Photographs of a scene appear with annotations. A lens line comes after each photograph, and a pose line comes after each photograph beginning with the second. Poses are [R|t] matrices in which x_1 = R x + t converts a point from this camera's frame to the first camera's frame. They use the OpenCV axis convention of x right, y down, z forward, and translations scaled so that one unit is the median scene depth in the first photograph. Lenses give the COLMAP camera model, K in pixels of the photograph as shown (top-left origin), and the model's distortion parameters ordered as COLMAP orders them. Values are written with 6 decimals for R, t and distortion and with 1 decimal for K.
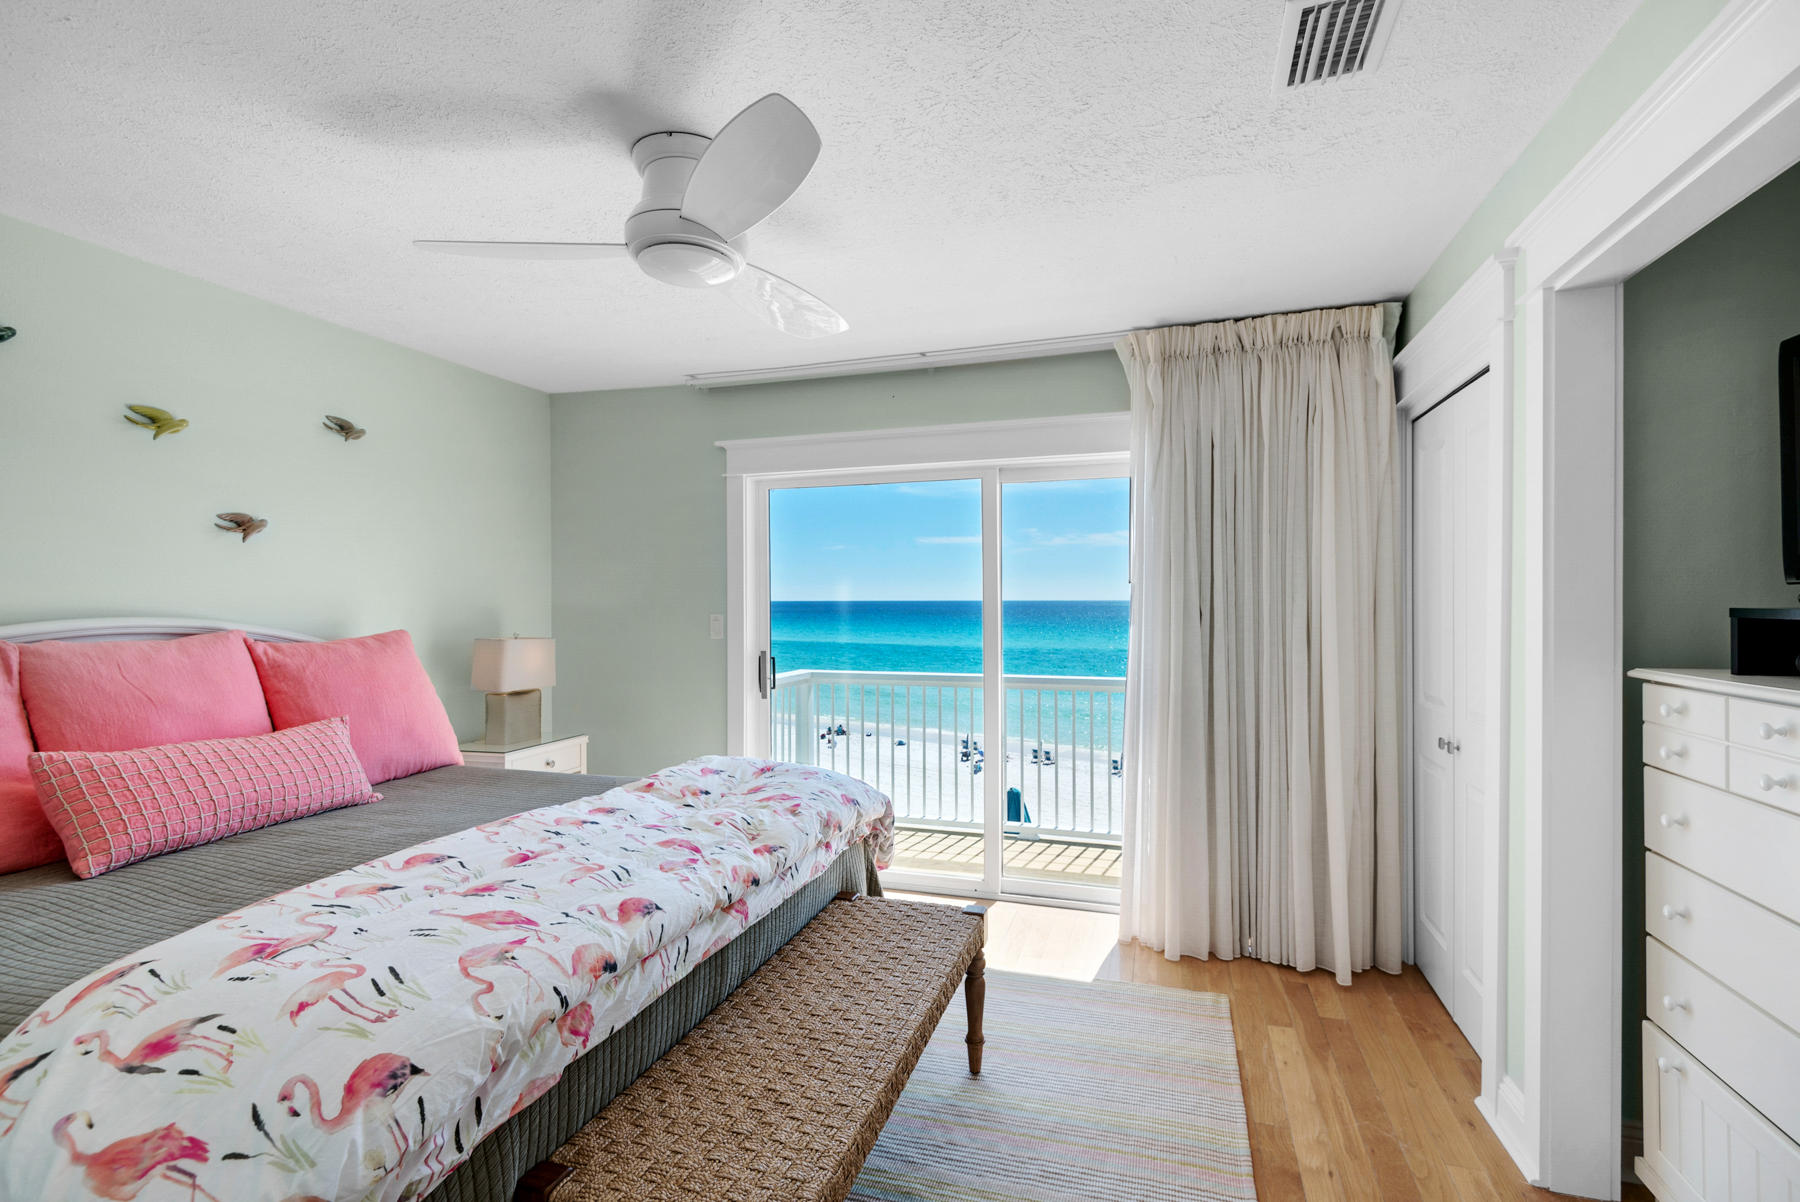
lens RADIAL K [[828.7, 0, 880.7], [0, 828.7, 601.5], [0, 0, 1]] dist [0.013000, -0.008830]
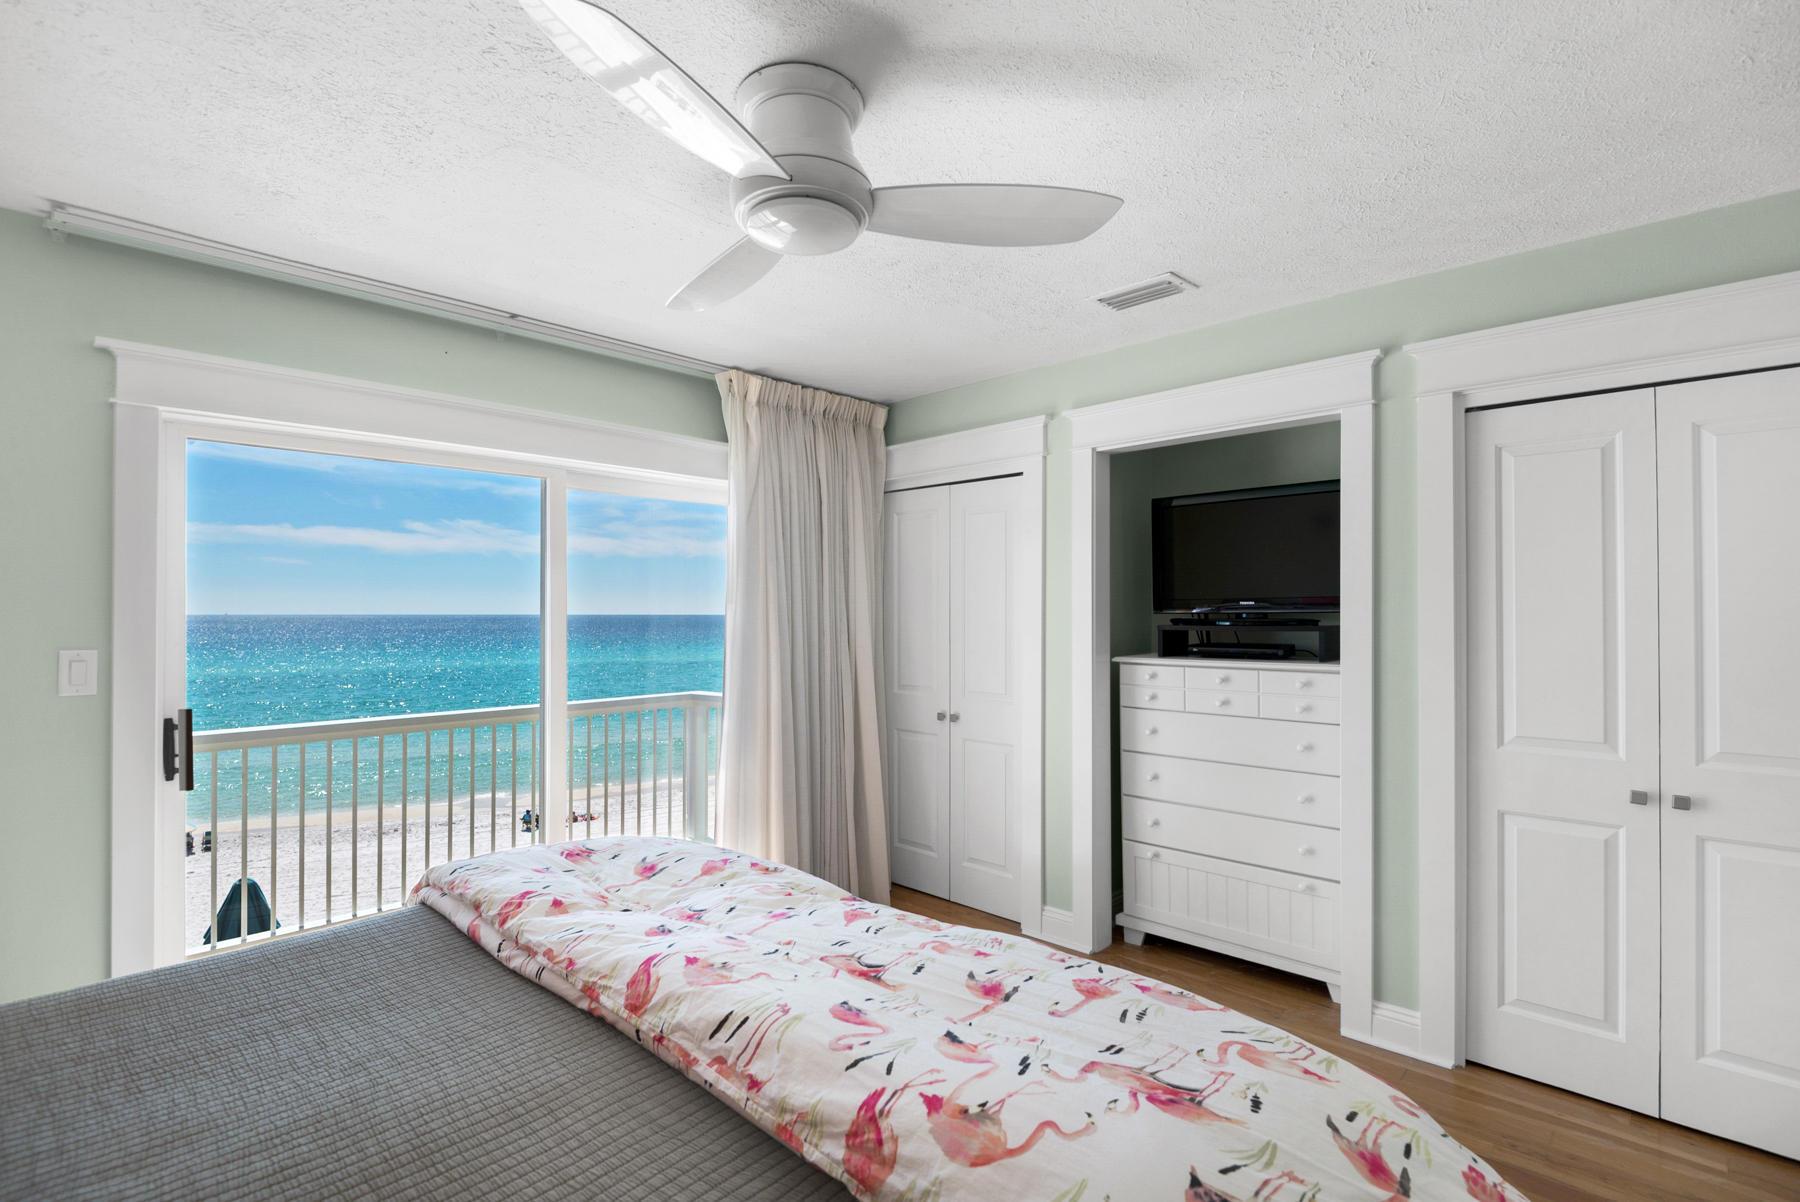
lens RADIAL K [[848.4, 0, 900.0], [0, 848.4, 601.0], [0, 0, 1]] dist [0.001226, -0.000352]
pose [[0.427642, 0.013013, 0.903855, -0.691379], [-0.002423, 0.999909, -0.013250, -0.013656], [-0.903945, 0.003476, 0.427634, 0.392748]]
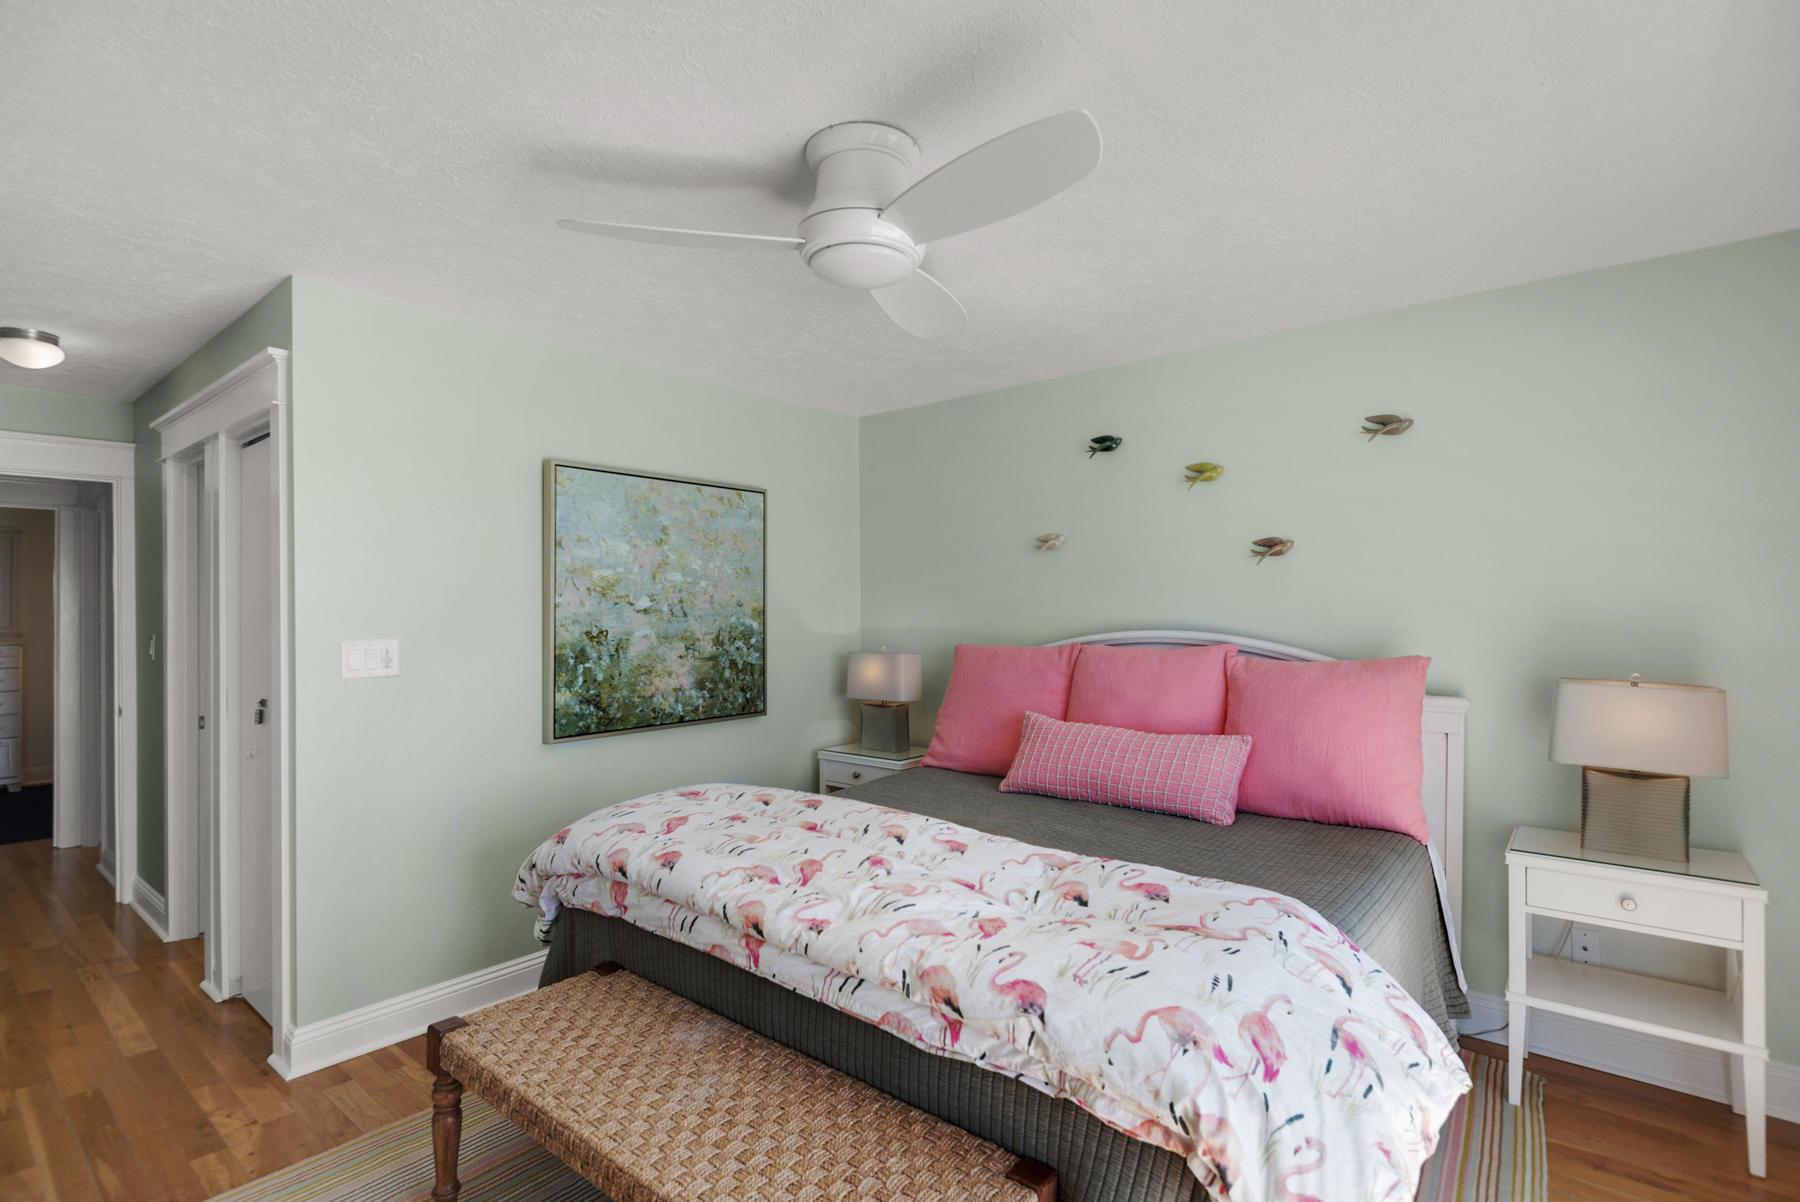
lens RADIAL K [[848.4, 0, 900.0], [0, 848.4, 601.0], [0, 0, 1]] dist [0.001226, -0.000352]
pose [[-0.351116, -0.009390, -0.936285, 0.448256], [-0.001096, 0.999953, -0.009618, -0.012497], [0.936331, -0.002351, -0.351110, 0.973700]]
